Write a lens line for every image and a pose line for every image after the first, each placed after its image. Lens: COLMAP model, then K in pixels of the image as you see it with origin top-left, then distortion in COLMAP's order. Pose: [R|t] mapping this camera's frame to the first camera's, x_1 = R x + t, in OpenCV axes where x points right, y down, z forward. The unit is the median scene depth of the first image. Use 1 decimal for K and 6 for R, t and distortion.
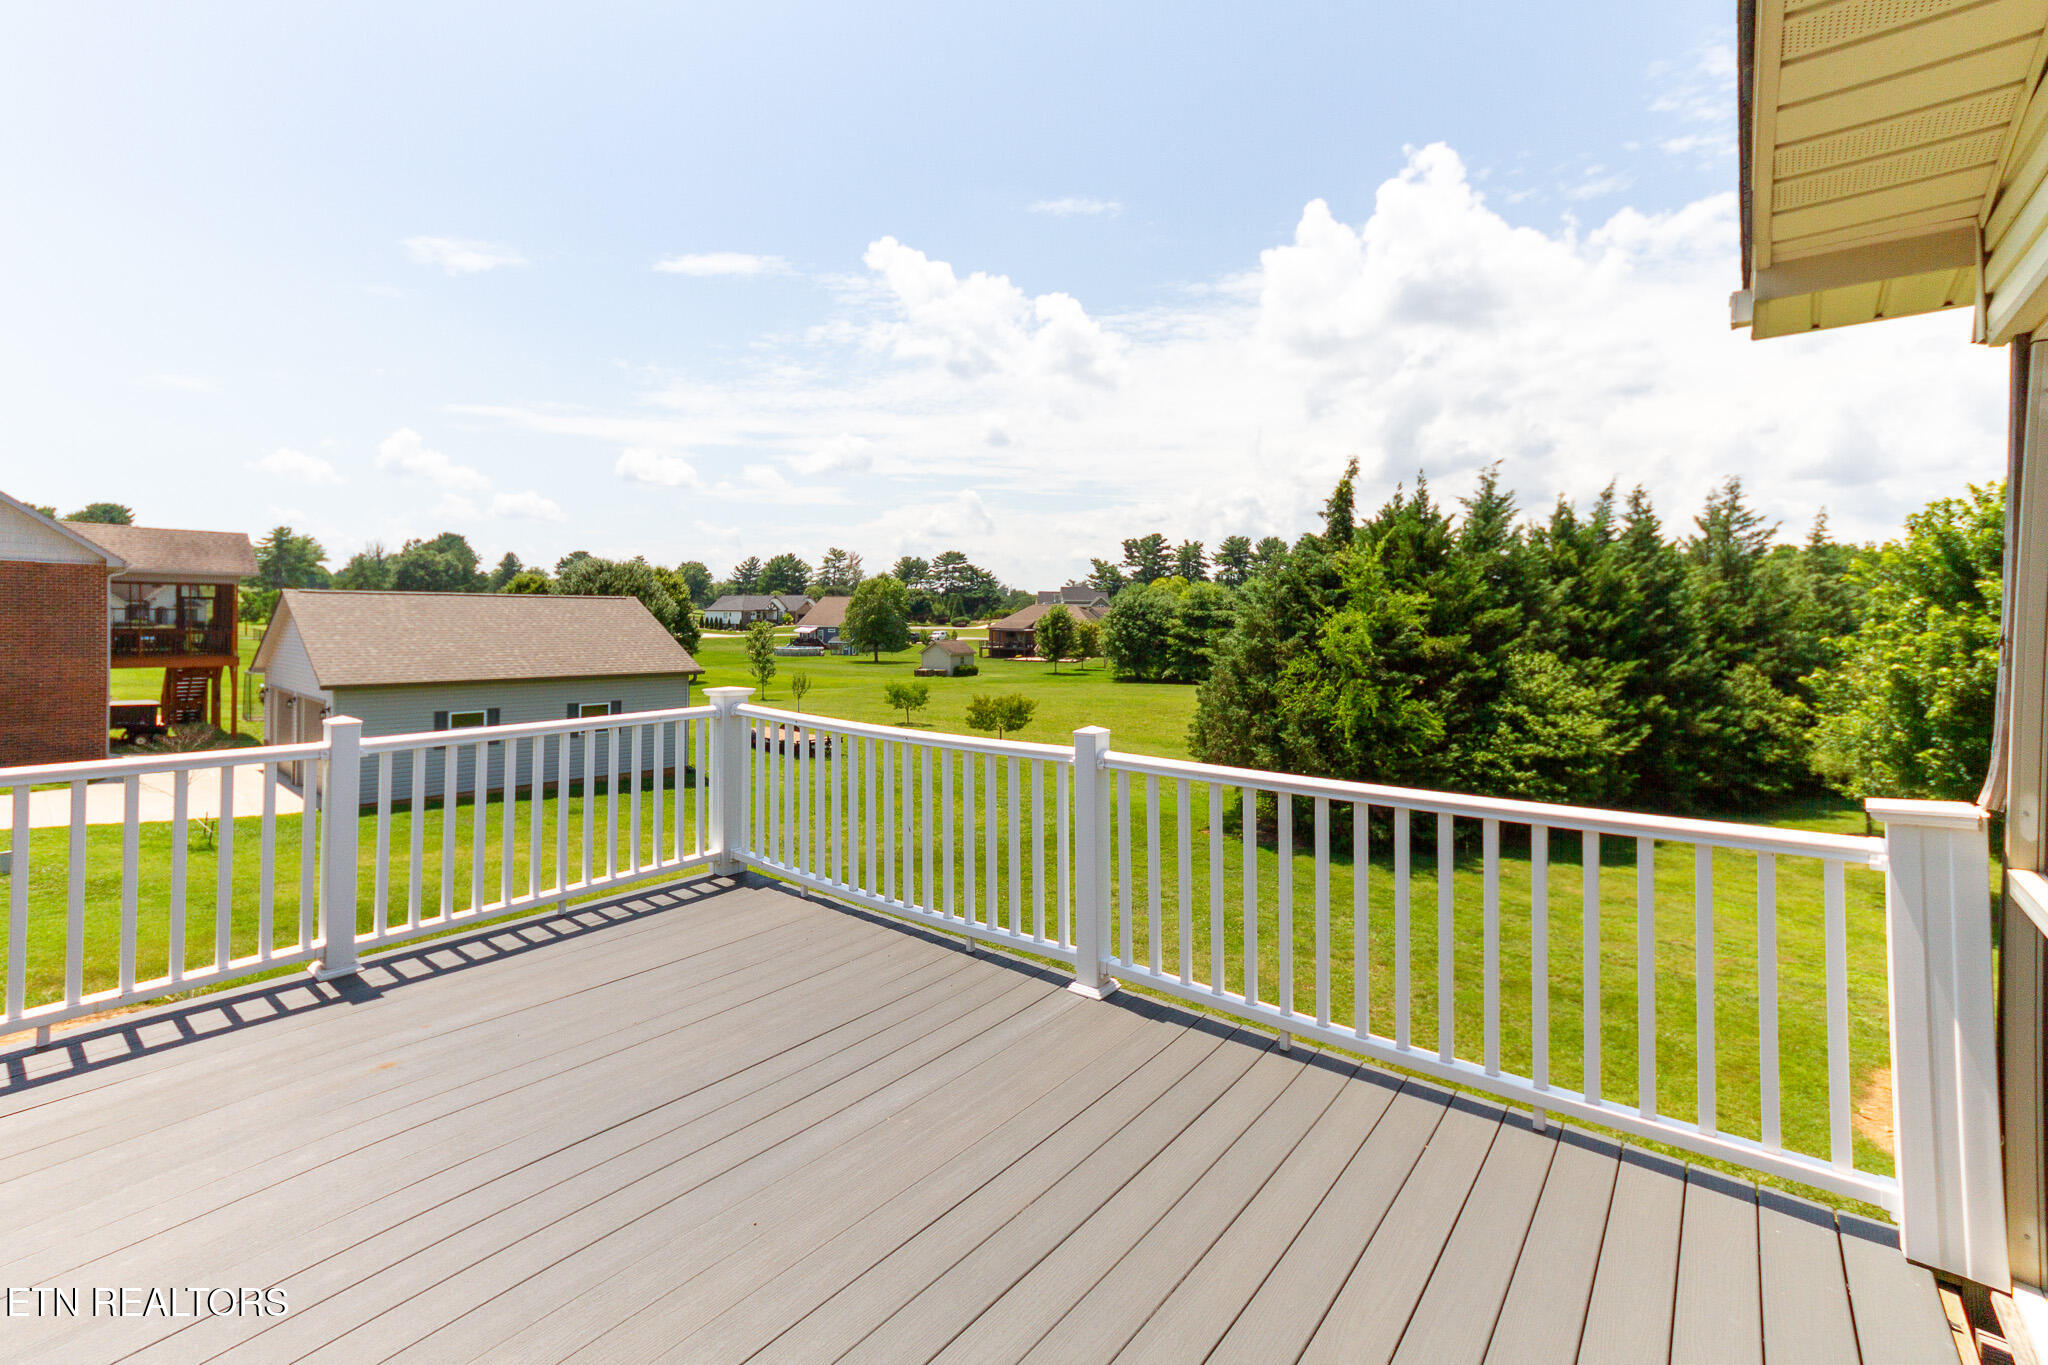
lens RADIAL K [[921.4, 0, 1021.3], [0, 921.4, 631.3], [0, 0, 1]] dist [0.010162, -0.000260]
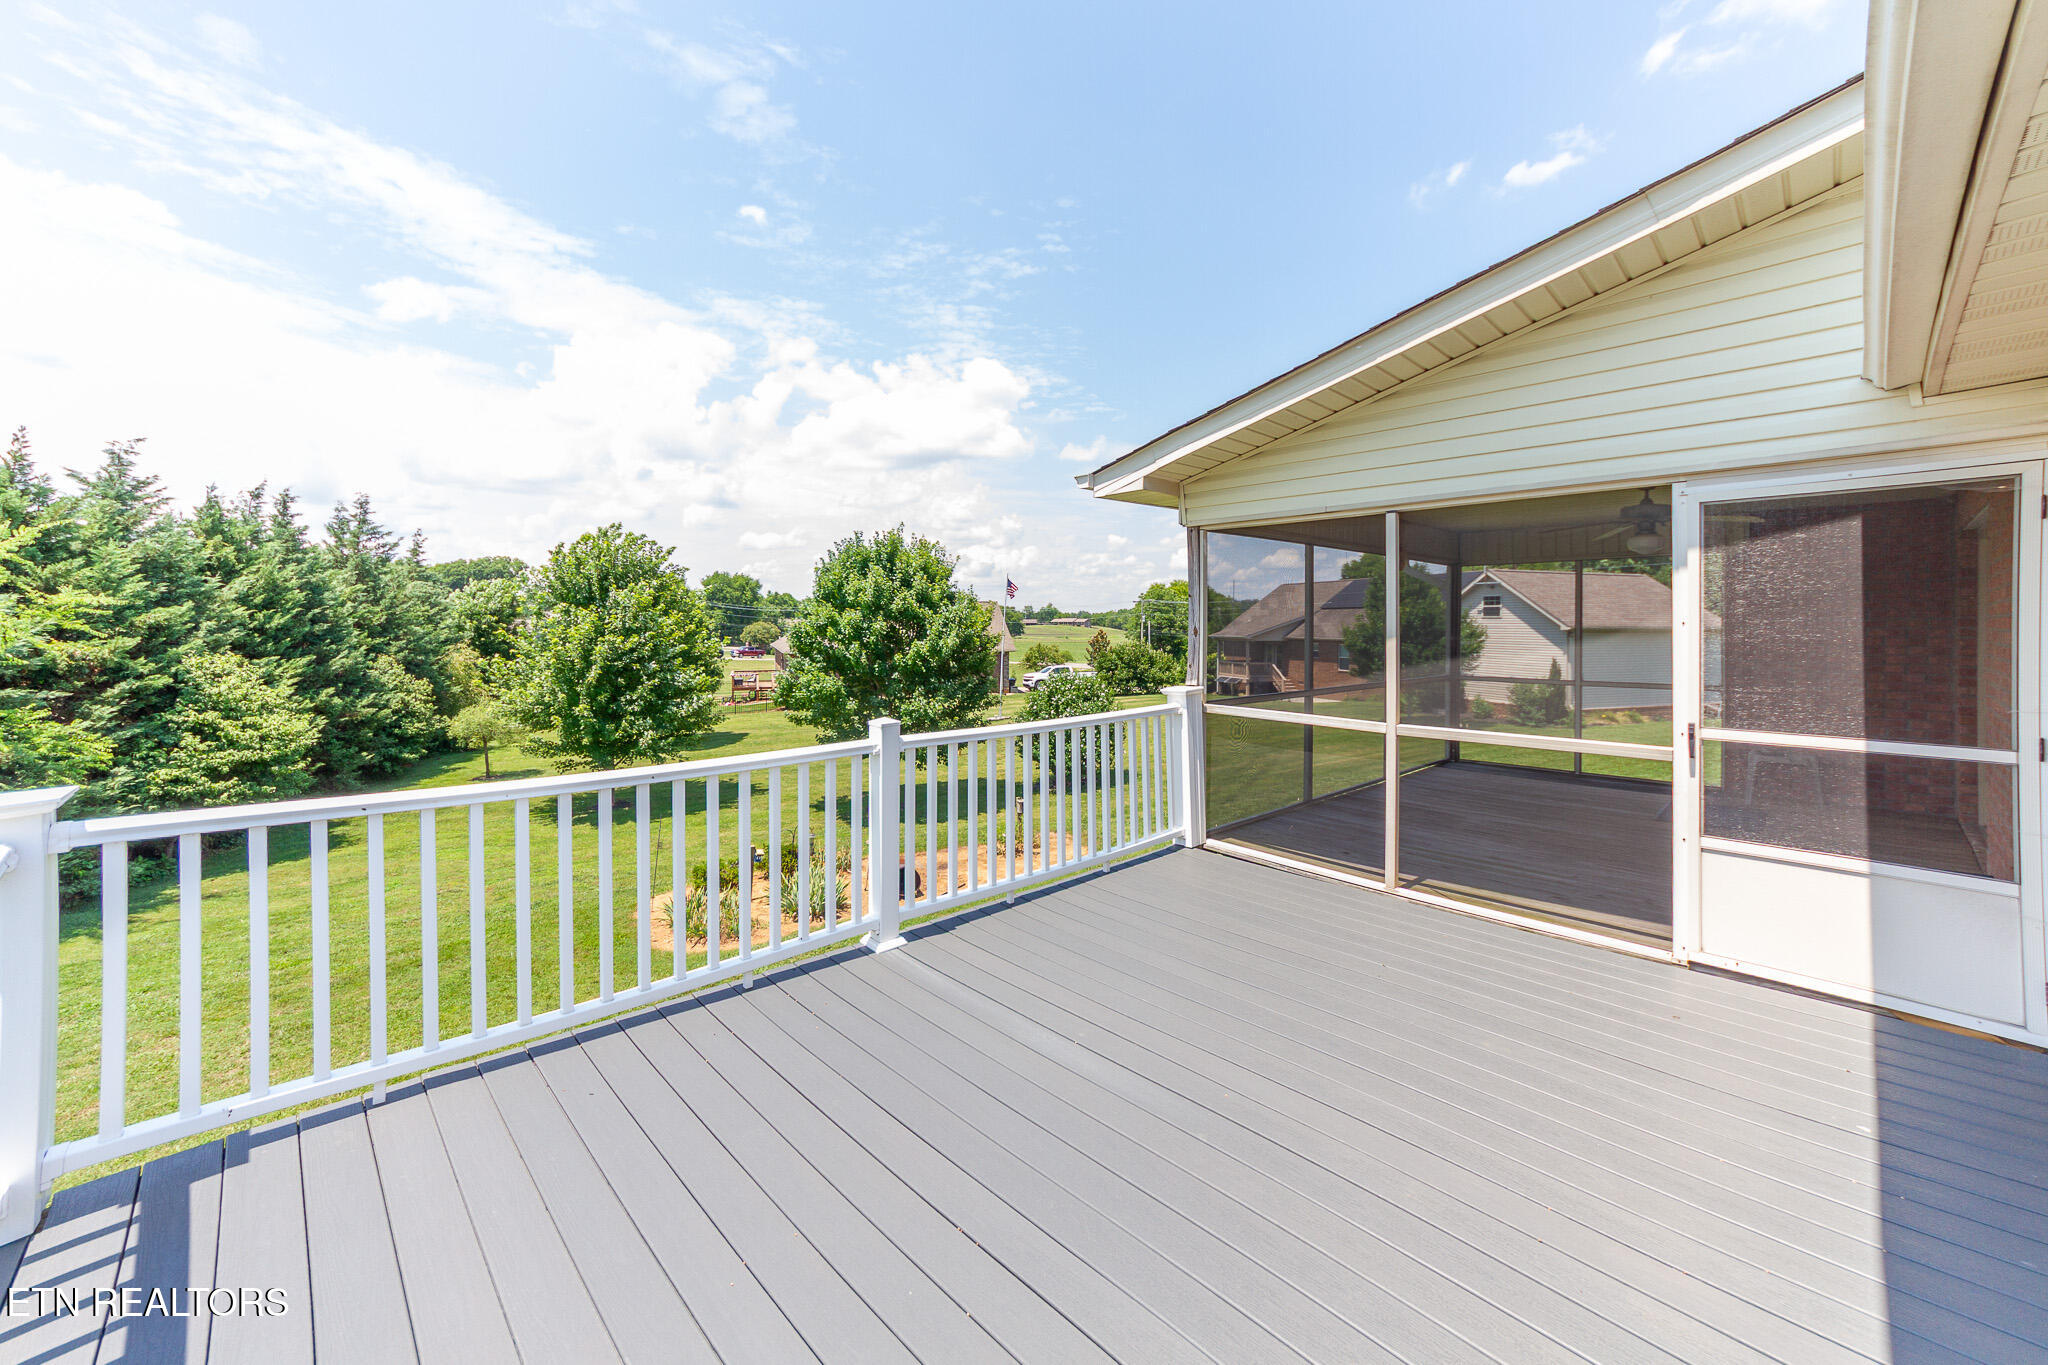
lens RADIAL K [[764.2, 0, 1024.5], [0, 764.2, 631.3], [0, 0, 1]] dist [0.001223, 0.000149]
pose [[0.143741, -0.020254, 0.989408, -0.078434], [0.012846, 0.999744, 0.018600, -0.003451], [-0.989532, 0.010037, 0.143964, 0.059481]]
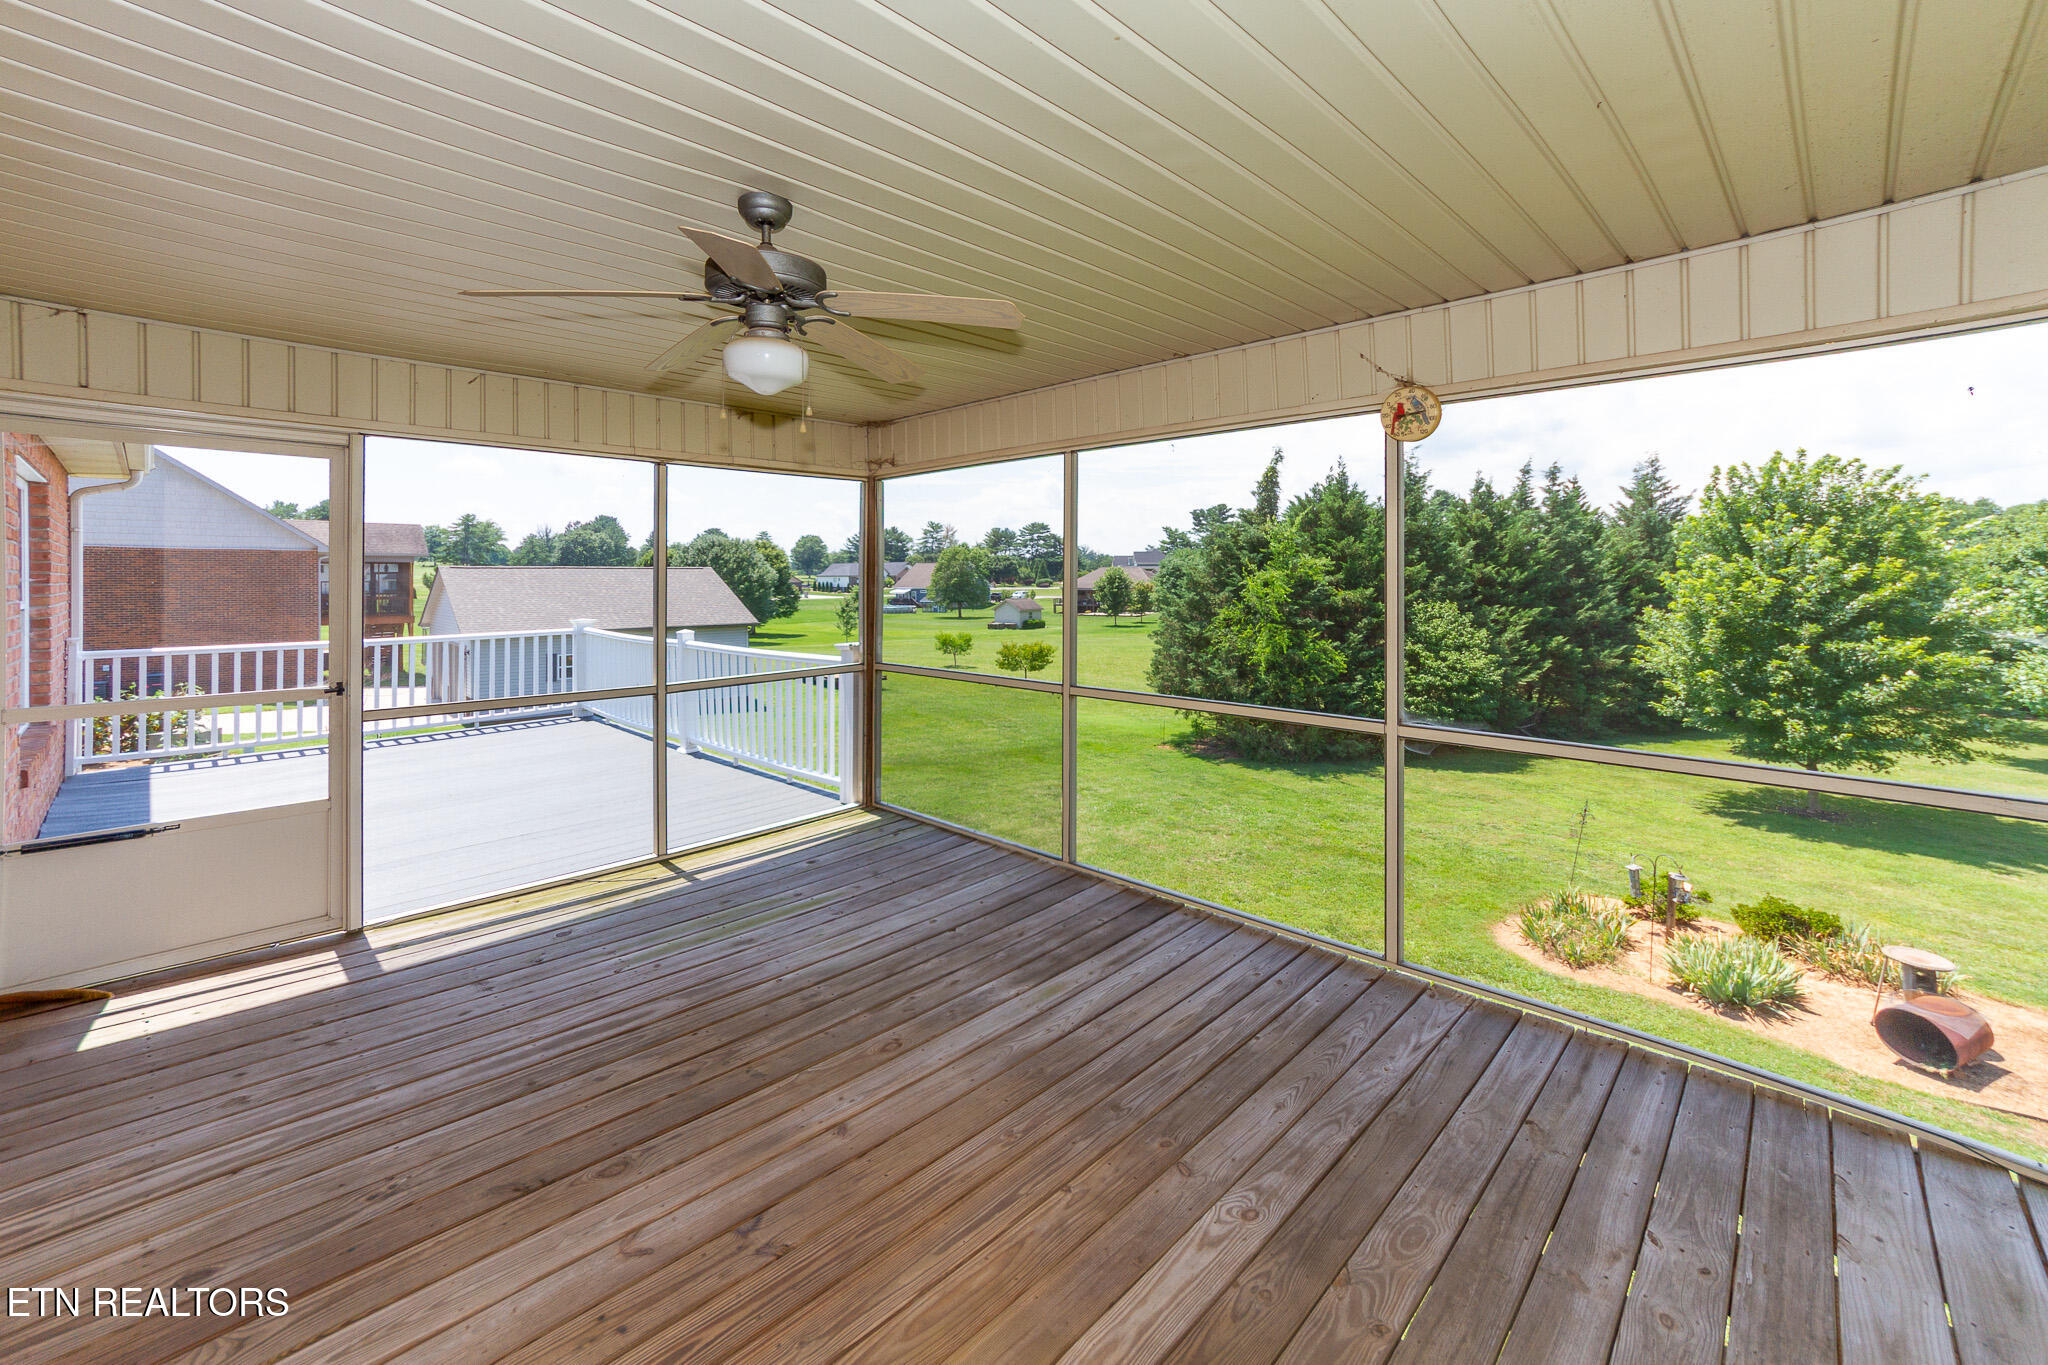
lens RADIAL K [[820.1, 0, 1097.0], [0, 820.1, 573.1], [0, 0, 1]] dist [0.001095, 0.000042]
pose [[0.999128, -0.013174, -0.039608, 0.121603], [0.012297, 0.999676, -0.022303, 0.003267], [0.039889, 0.021797, 0.998966, -0.095795]]
